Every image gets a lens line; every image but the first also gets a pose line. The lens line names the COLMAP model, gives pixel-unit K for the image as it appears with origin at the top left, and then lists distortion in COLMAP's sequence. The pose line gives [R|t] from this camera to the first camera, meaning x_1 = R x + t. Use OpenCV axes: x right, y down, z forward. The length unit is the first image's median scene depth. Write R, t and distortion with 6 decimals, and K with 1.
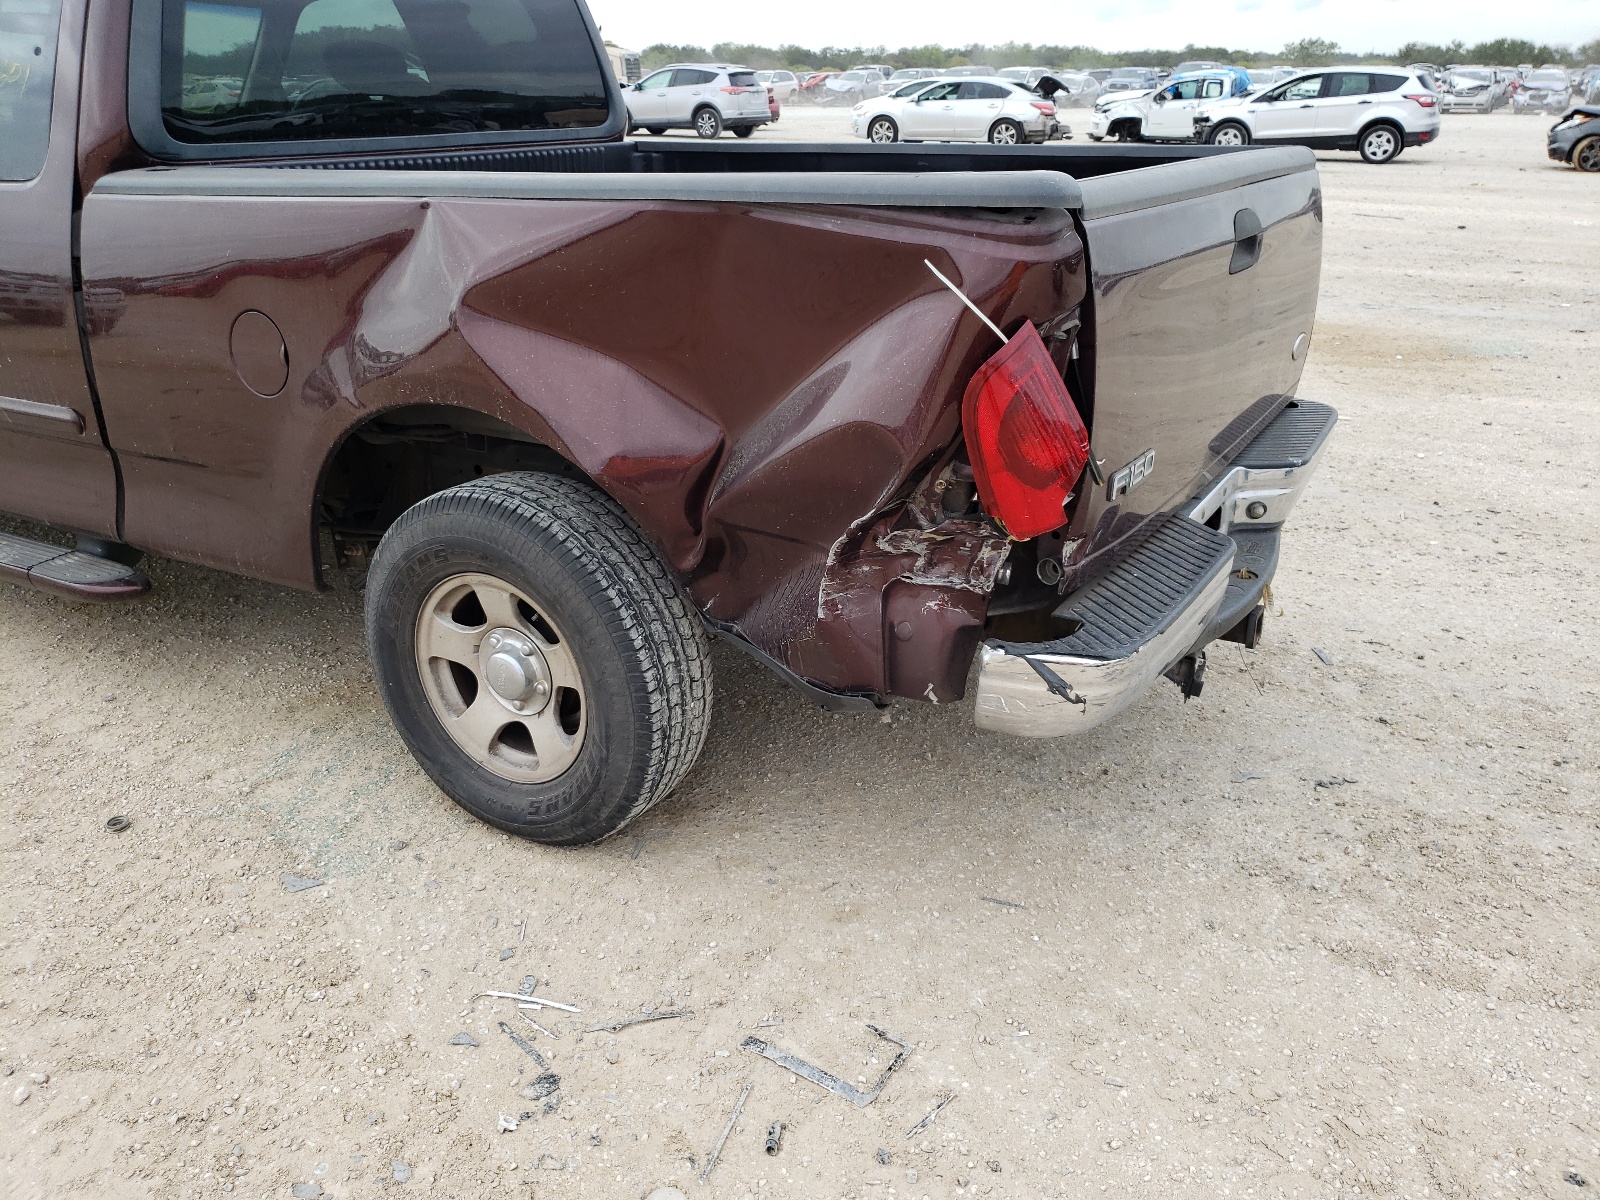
lens RADIAL K [[1193.9, 0, 800.0], [0, 1193.9, 600.0], [0, 0, 1]] dist [0.038692, -0.071991]
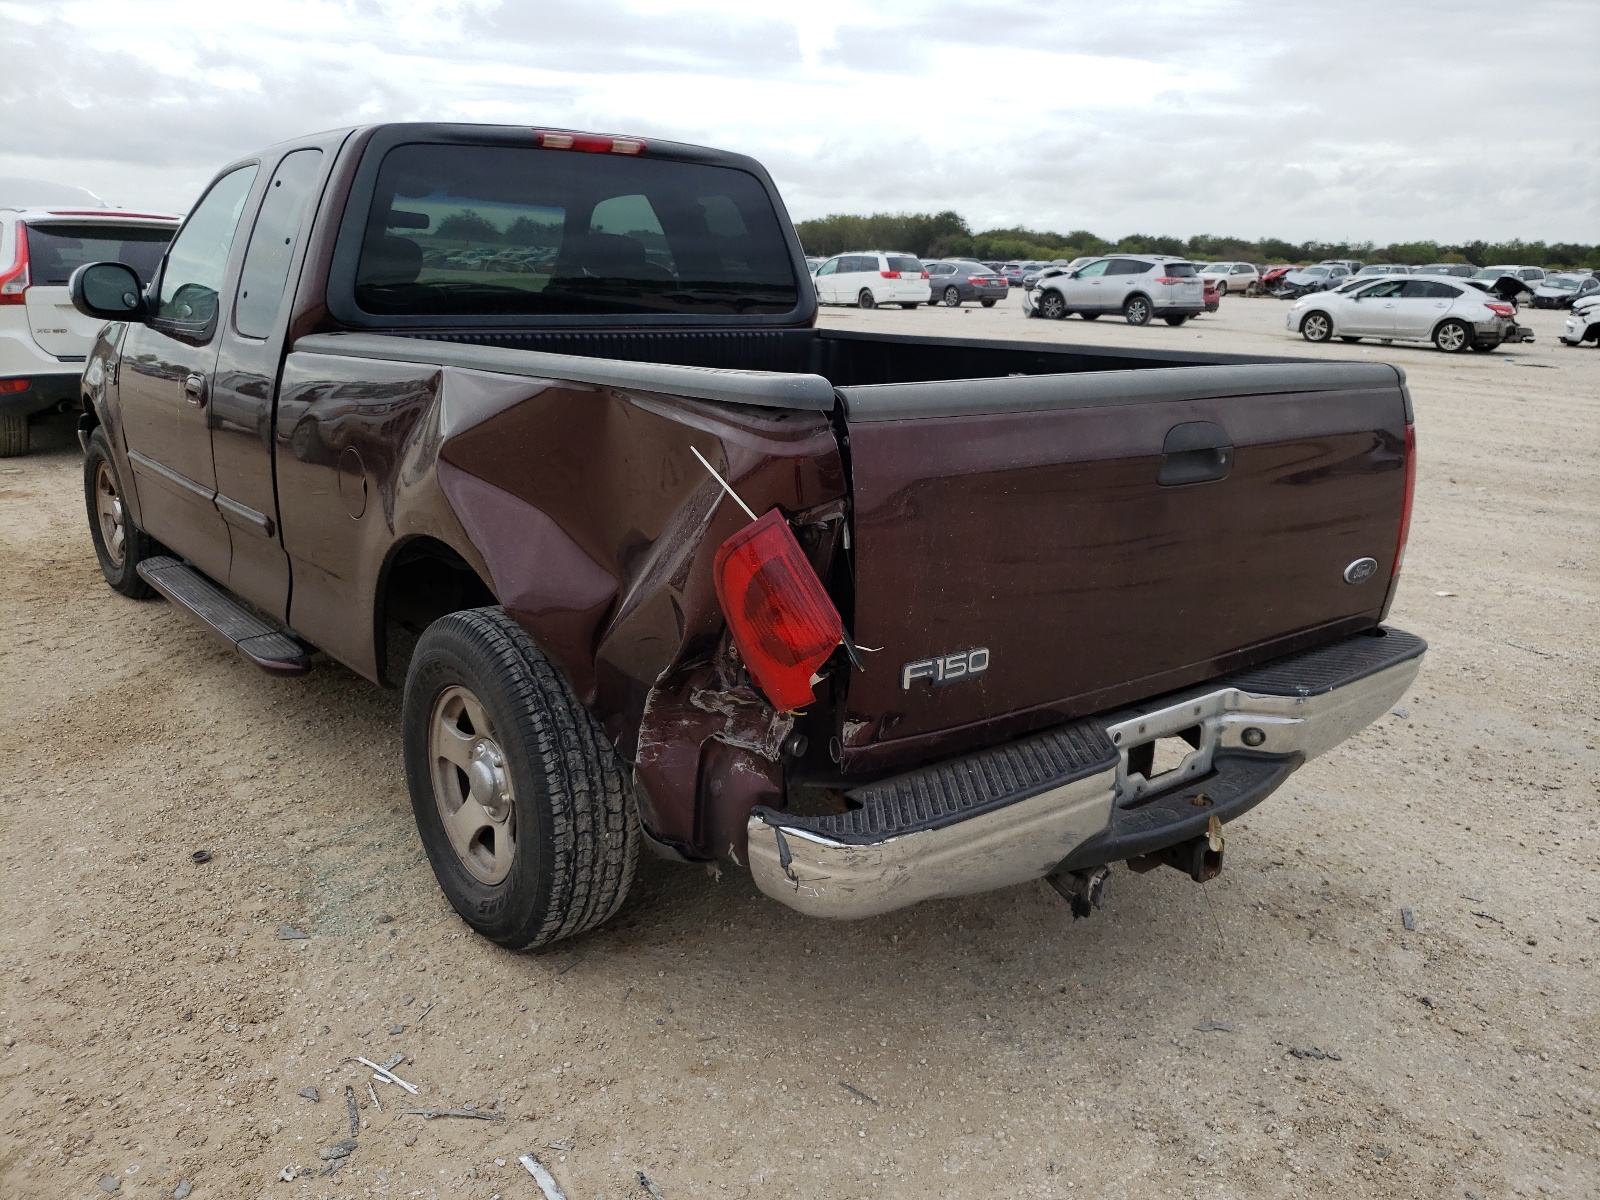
lens RADIAL K [[1200.9, 0, 800.0], [0, 1200.9, 600.0], [0, 0, 1]] dist [-0.027397, 0.049081]
pose [[0.946873, 0.112936, -0.301126, 0.378527], [-0.153169, 0.981665, -0.113461, -0.023581], [0.282791, 0.153556, 0.946810, 0.003429]]
